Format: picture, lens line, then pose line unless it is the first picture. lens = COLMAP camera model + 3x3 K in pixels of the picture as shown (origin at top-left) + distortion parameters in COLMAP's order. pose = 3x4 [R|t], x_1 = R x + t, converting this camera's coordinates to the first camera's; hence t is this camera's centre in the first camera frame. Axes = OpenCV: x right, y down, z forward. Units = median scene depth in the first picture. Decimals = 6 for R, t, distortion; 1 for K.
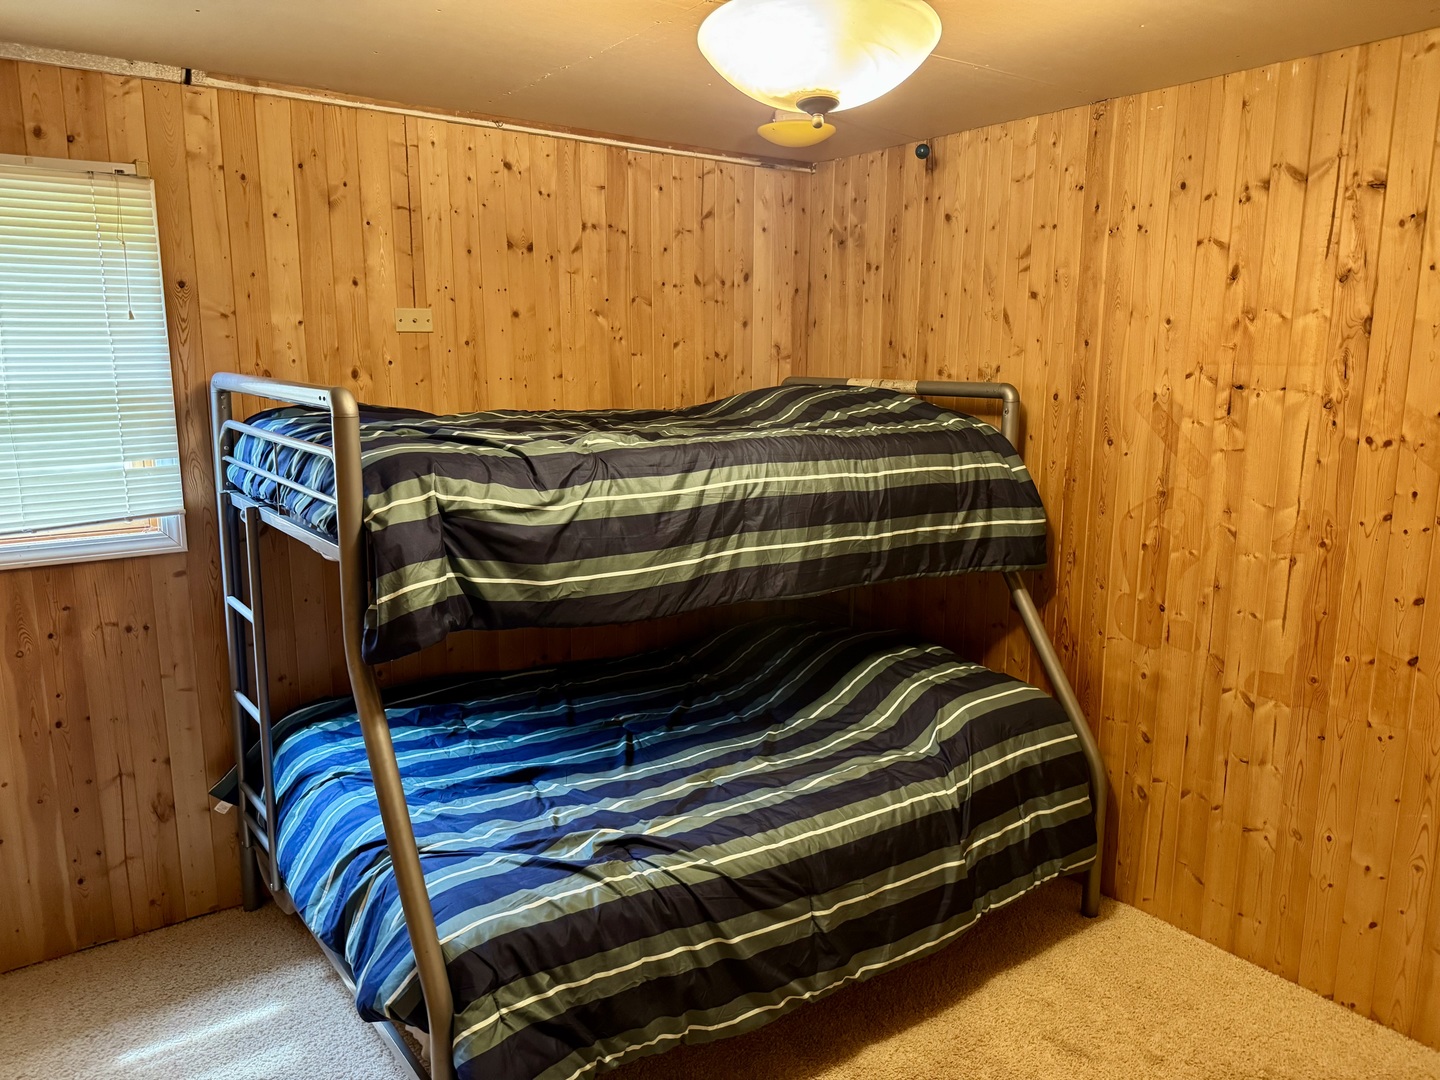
lens RADIAL K [[1014.0, 0, 724.0], [0, 1014.0, 538.6], [0, 0, 1]] dist [0.099866, -0.136646]
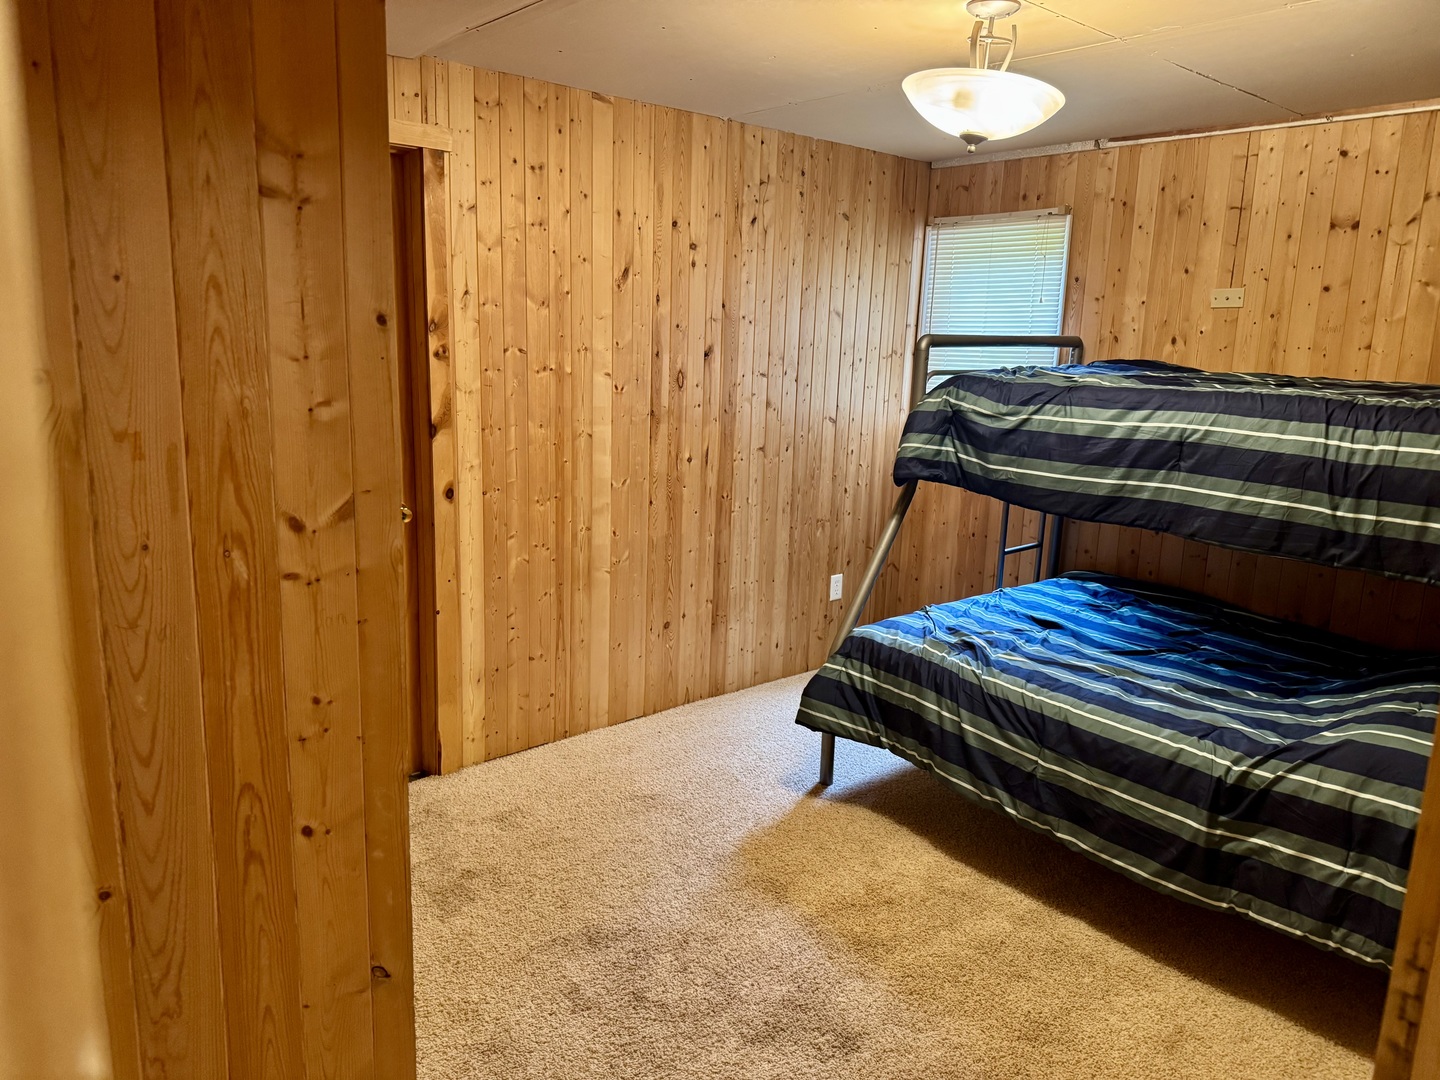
lens RADIAL K [[1014.0, 0, 724.0], [0, 1014.0, 538.6], [0, 0, 1]] dist [0.099866, -0.136646]
pose [[0.087538, 0.191924, -0.977498, 1.090245], [-0.210384, 0.962693, 0.170176, -0.022458], [0.973692, 0.190753, 0.124650, 0.377216]]
